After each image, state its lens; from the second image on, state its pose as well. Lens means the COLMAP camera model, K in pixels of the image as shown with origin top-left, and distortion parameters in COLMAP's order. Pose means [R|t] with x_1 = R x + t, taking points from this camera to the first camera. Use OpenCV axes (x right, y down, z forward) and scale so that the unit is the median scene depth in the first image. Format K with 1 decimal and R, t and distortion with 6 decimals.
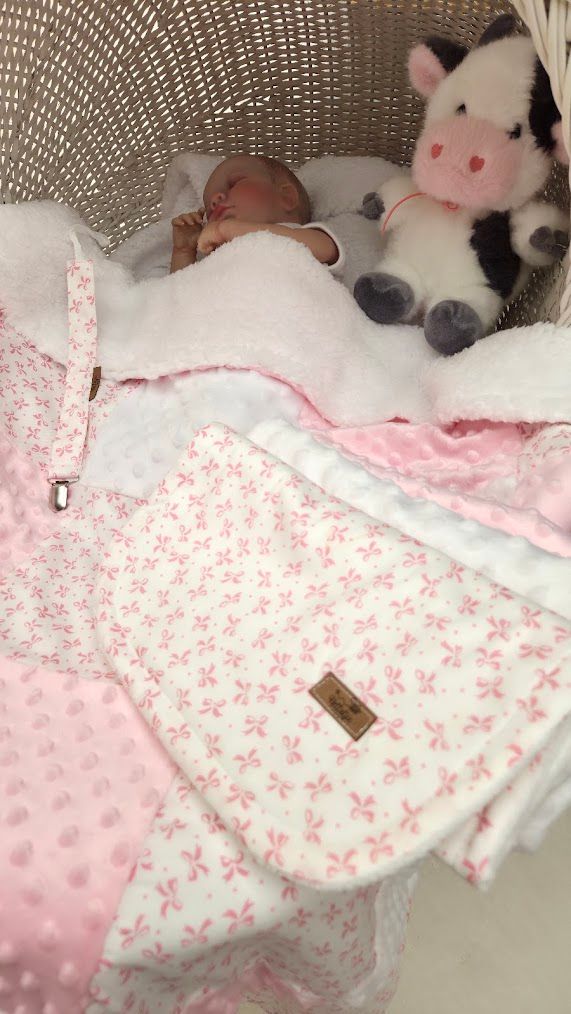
lens RADIAL K [[425.6, 0, 285.5], [0, 425.6, 507.0], [0, 0, 1]] dist [0.031930, -0.012244]
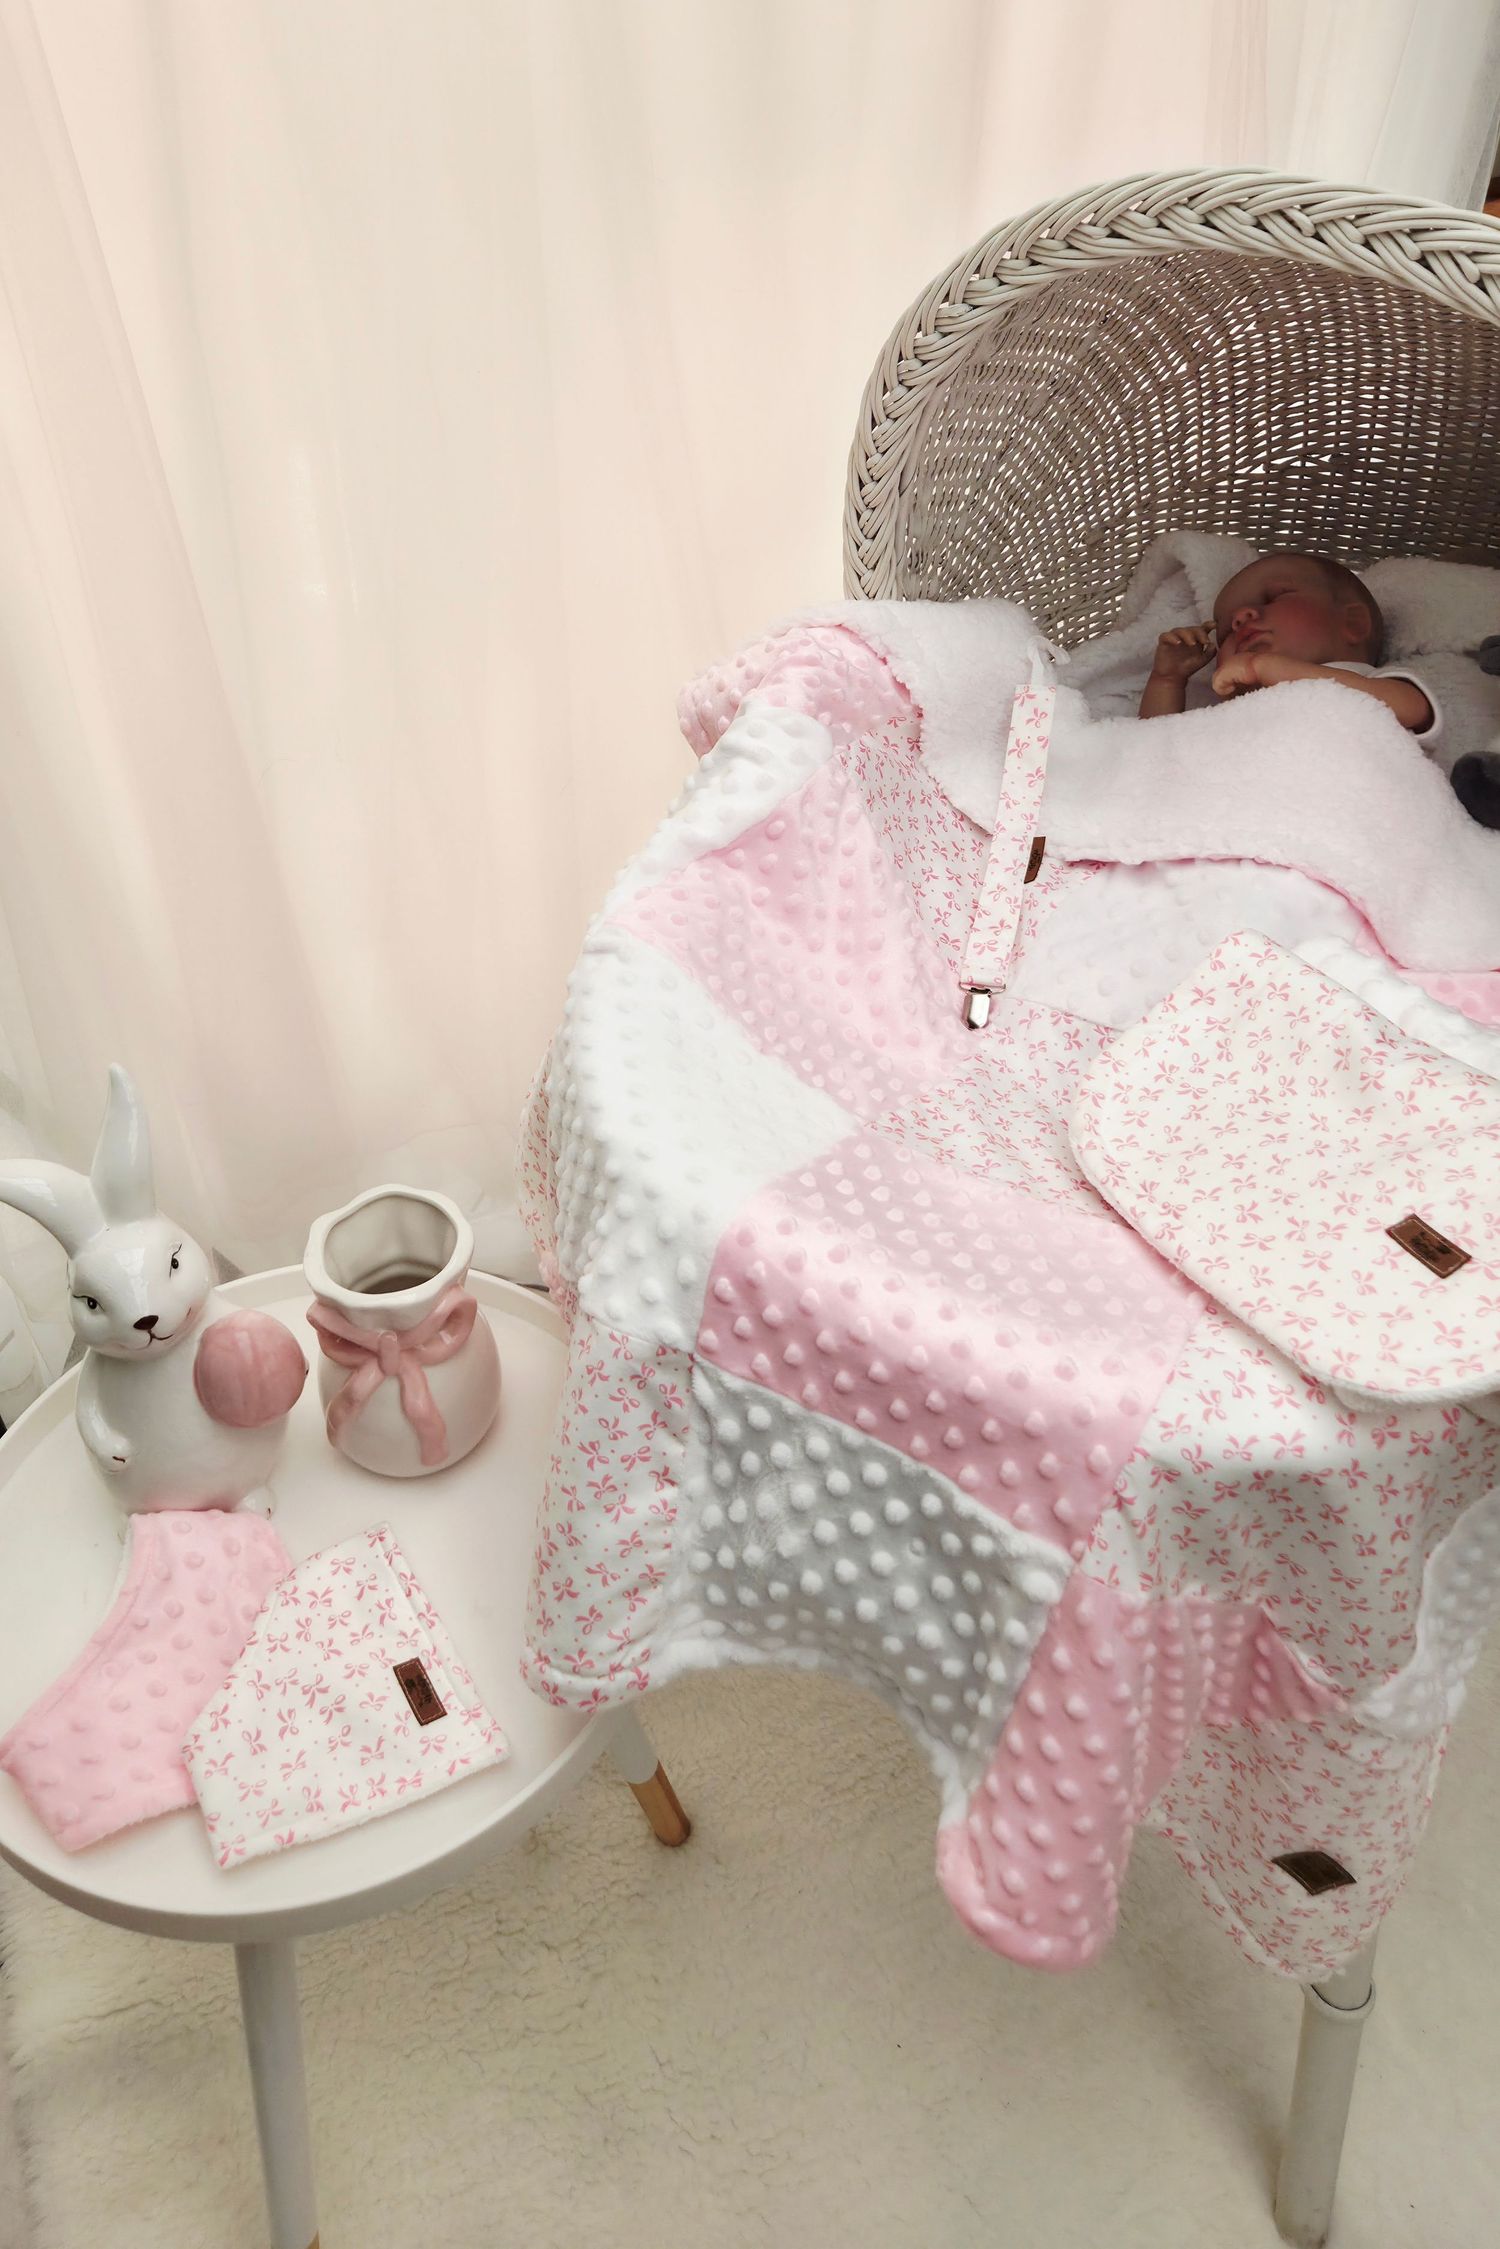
lens RADIAL K [[1593.6, 0, 750.0], [0, 1593.6, 1124.5], [0, 0, 1]] dist [0.052899, -0.002539]
pose [[0.980885, 0.152067, -0.121412, -0.647366], [-0.170285, 0.972746, -0.157378, 0.735041], [0.094171, 0.175044, 0.980047, -1.786430]]
